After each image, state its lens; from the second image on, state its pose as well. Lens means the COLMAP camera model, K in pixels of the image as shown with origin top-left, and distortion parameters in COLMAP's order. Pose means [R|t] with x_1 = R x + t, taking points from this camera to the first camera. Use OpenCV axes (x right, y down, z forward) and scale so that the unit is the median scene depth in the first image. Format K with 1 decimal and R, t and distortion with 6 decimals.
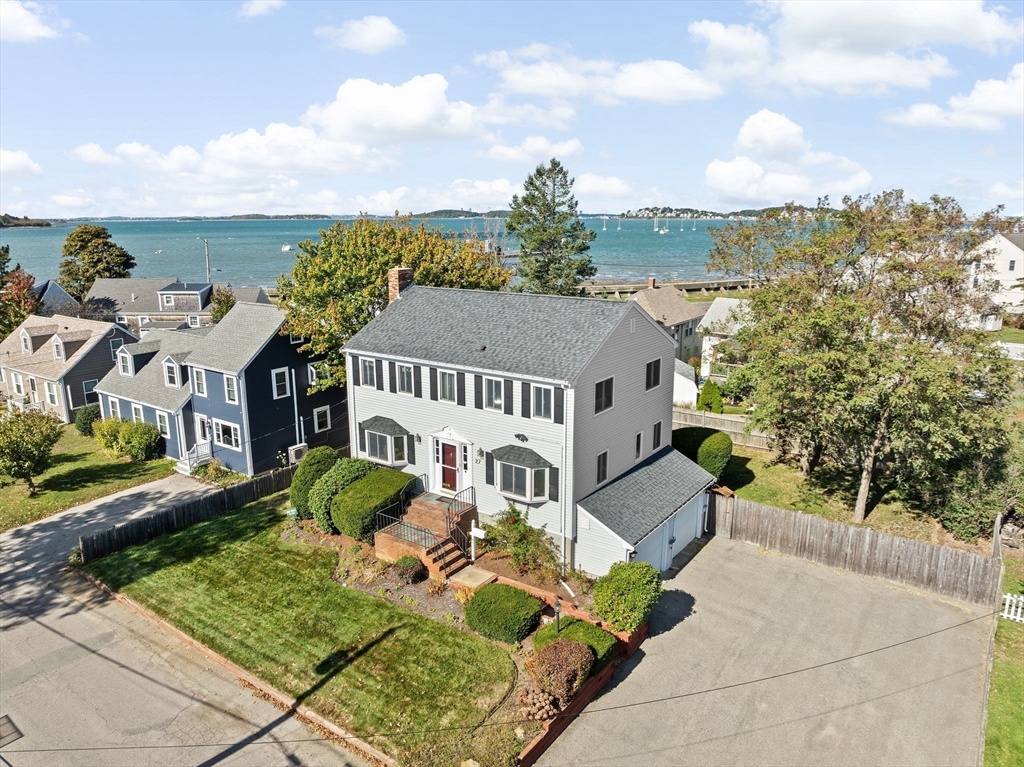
lens RADIAL K [[725.0, 0, 511.5], [0, 725.0, 387.0], [0, 0, 1]] dist [-0.038823, -0.002444]
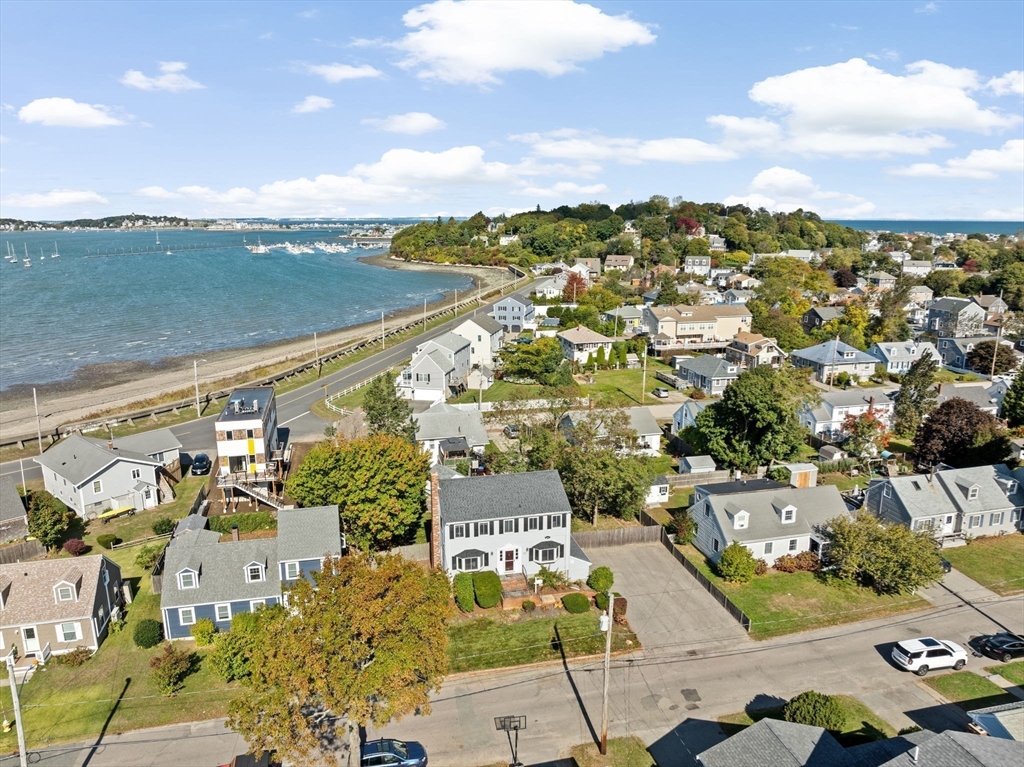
lens RADIAL K [[725.0, 0, 516.6], [0, 725.0, 380.7], [0, 0, 1]] dist [-0.038823, -0.002444]
pose [[0.655739, -0.164843, 0.736772, -1.647254], [0.173995, 0.982600, 0.064985, -0.584696], [-0.734665, 0.085582, 0.673011, -0.574728]]
